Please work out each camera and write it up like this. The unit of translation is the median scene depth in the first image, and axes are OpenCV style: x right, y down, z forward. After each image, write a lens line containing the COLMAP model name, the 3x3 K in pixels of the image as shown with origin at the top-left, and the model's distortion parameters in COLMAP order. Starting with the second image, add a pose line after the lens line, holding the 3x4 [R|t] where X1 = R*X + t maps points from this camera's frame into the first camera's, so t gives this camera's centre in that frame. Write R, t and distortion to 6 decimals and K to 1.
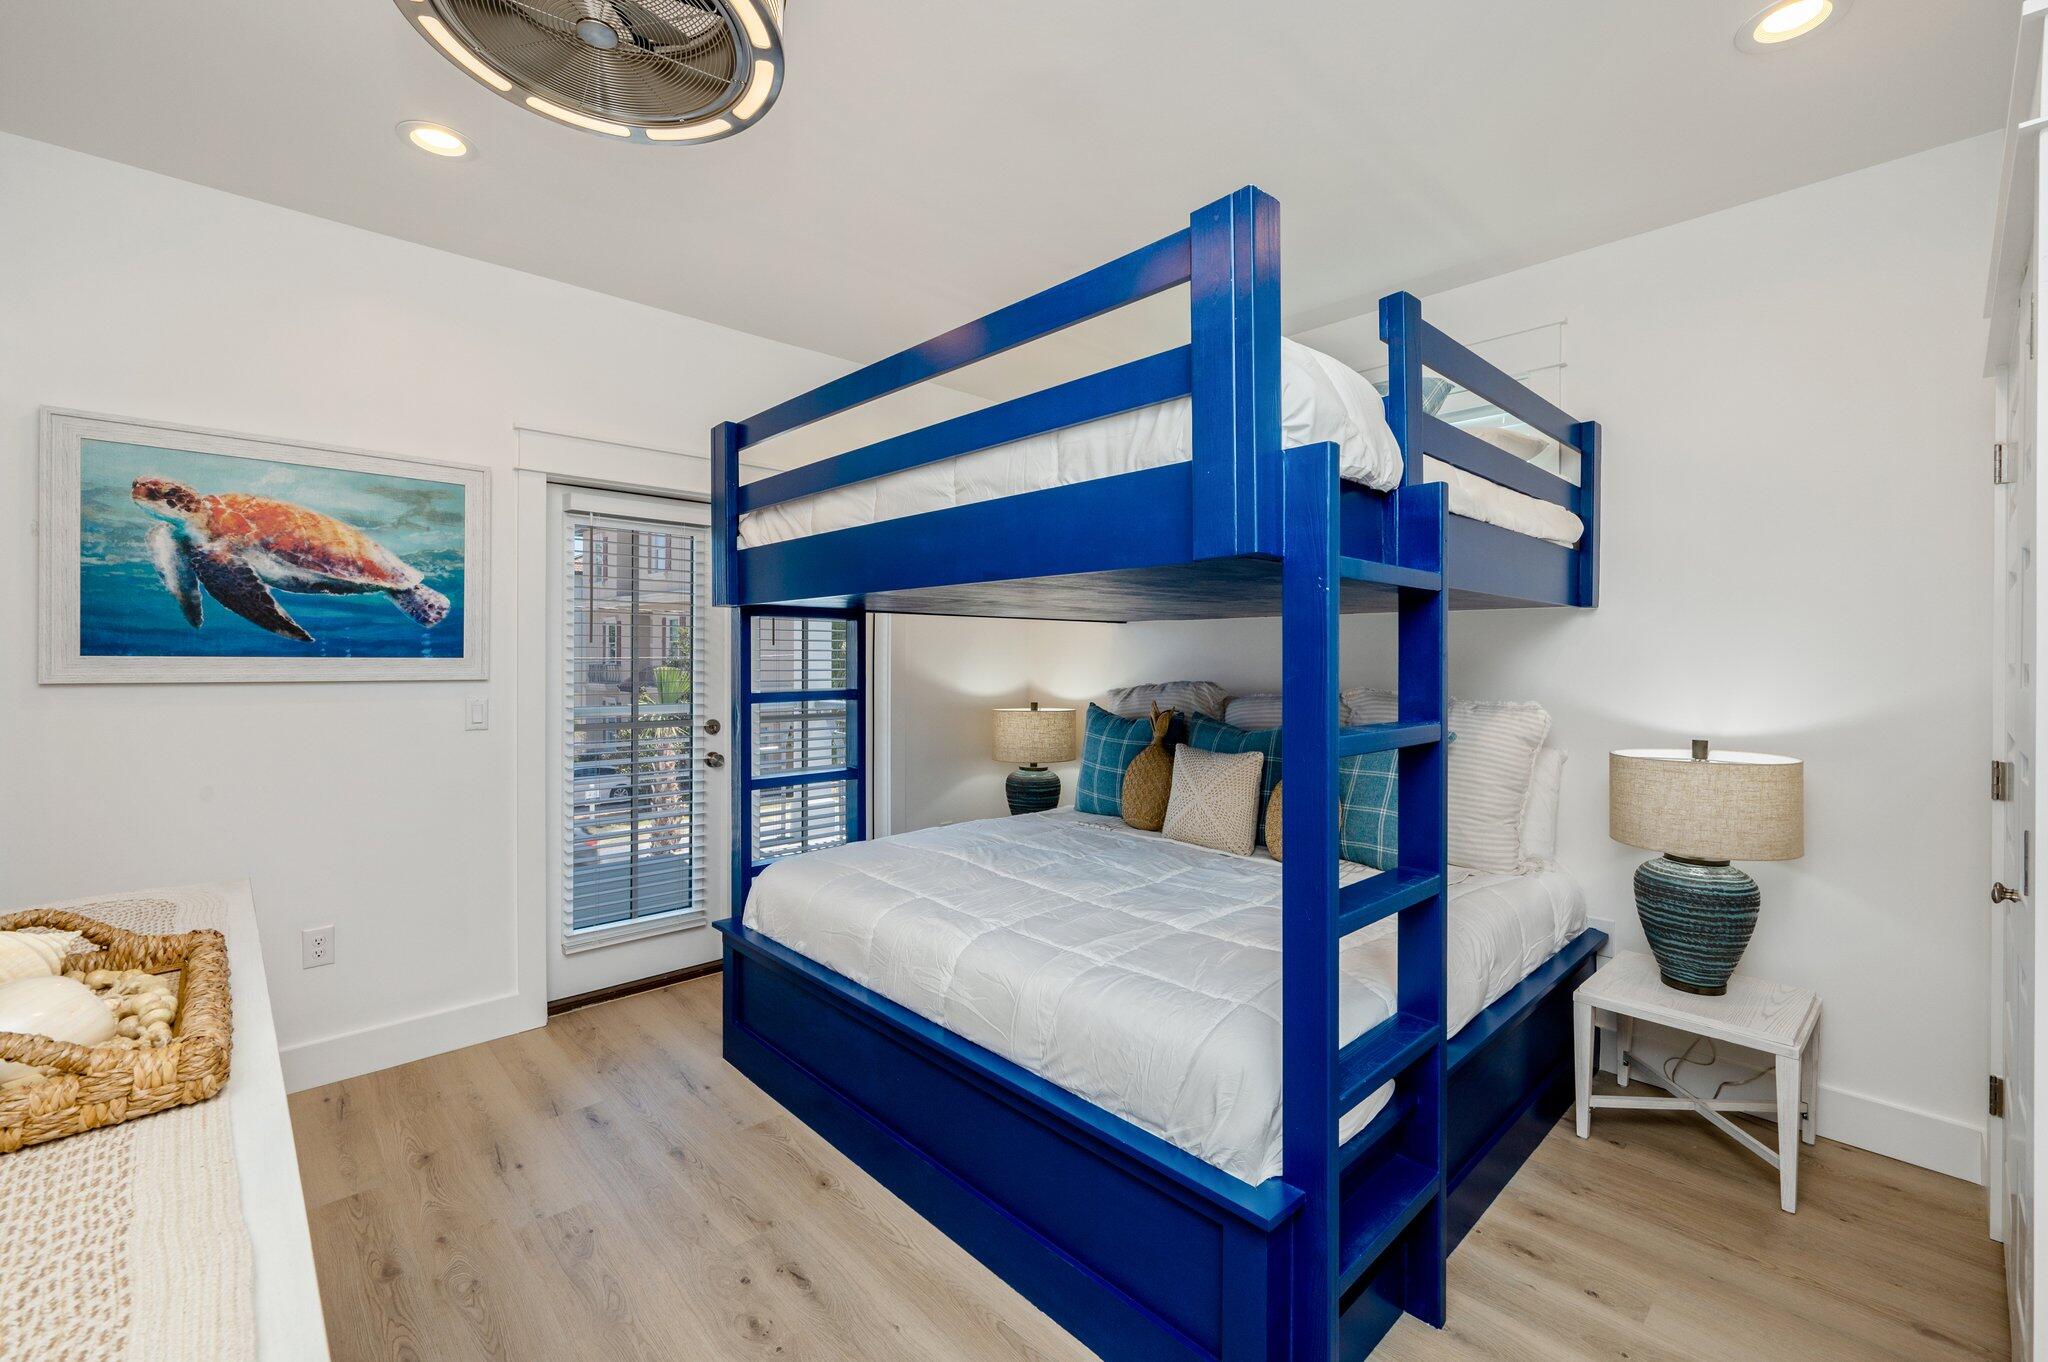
lens RADIAL K [[874.7, 0, 1029.2], [0, 874.7, 668.2], [0, 0, 1]] dist [-0.002819, -0.000220]
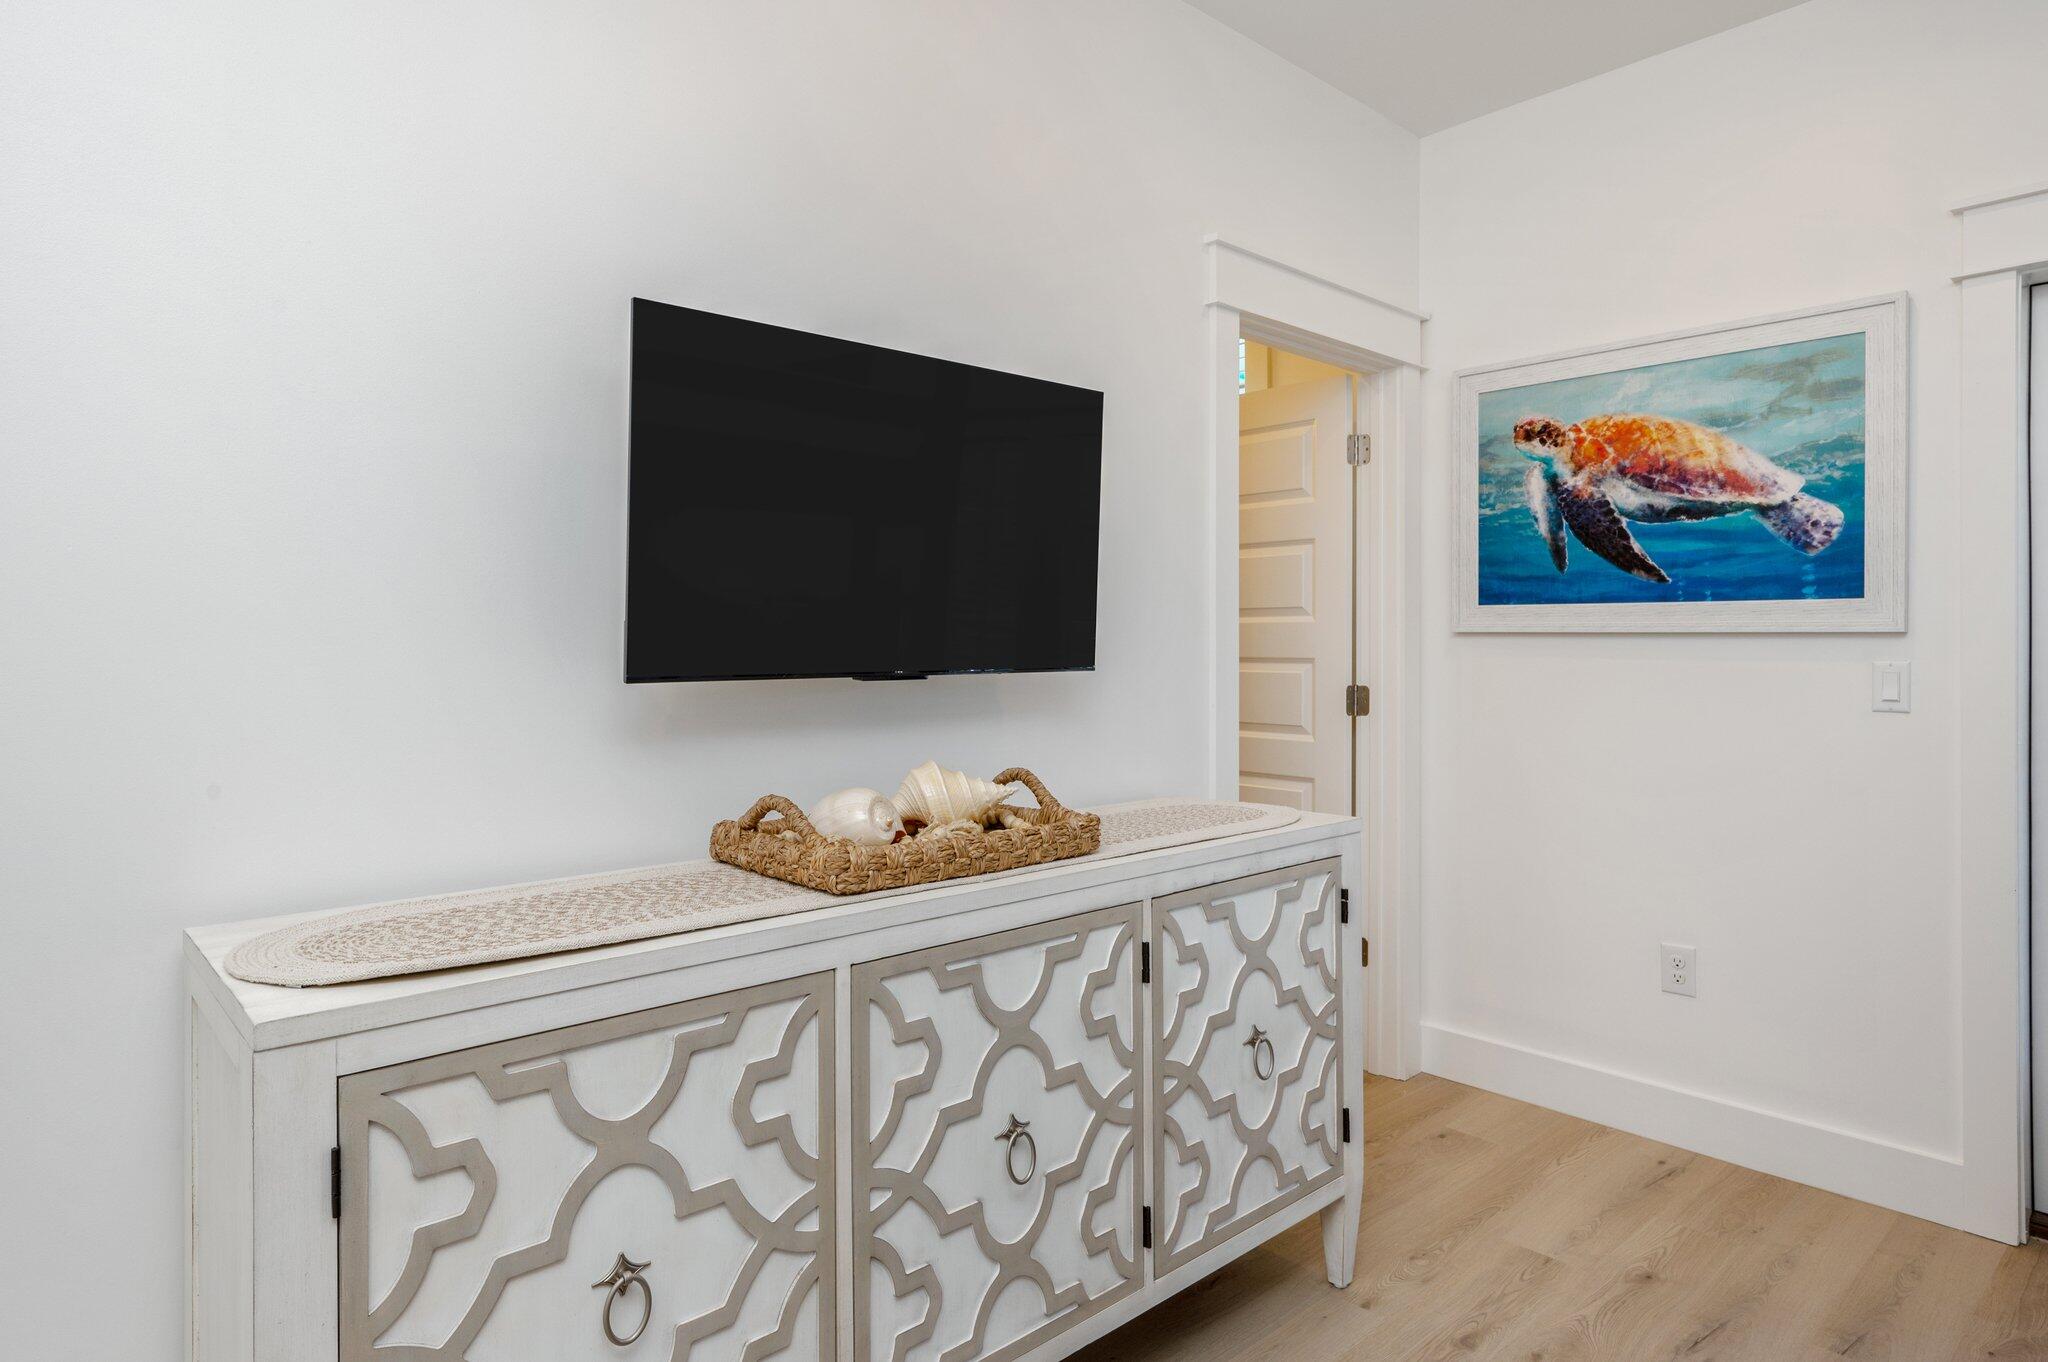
lens RADIAL K [[1149.8, 0, 985.7], [0, 1149.8, 646.6], [0, 0, 1]] dist [-0.003136, -0.001710]
pose [[-0.045380, 0.001226, -0.998969, 0.258910], [-0.015853, 0.999872, 0.001948, 0.036247], [0.998844, 0.015925, -0.045355, 0.430193]]
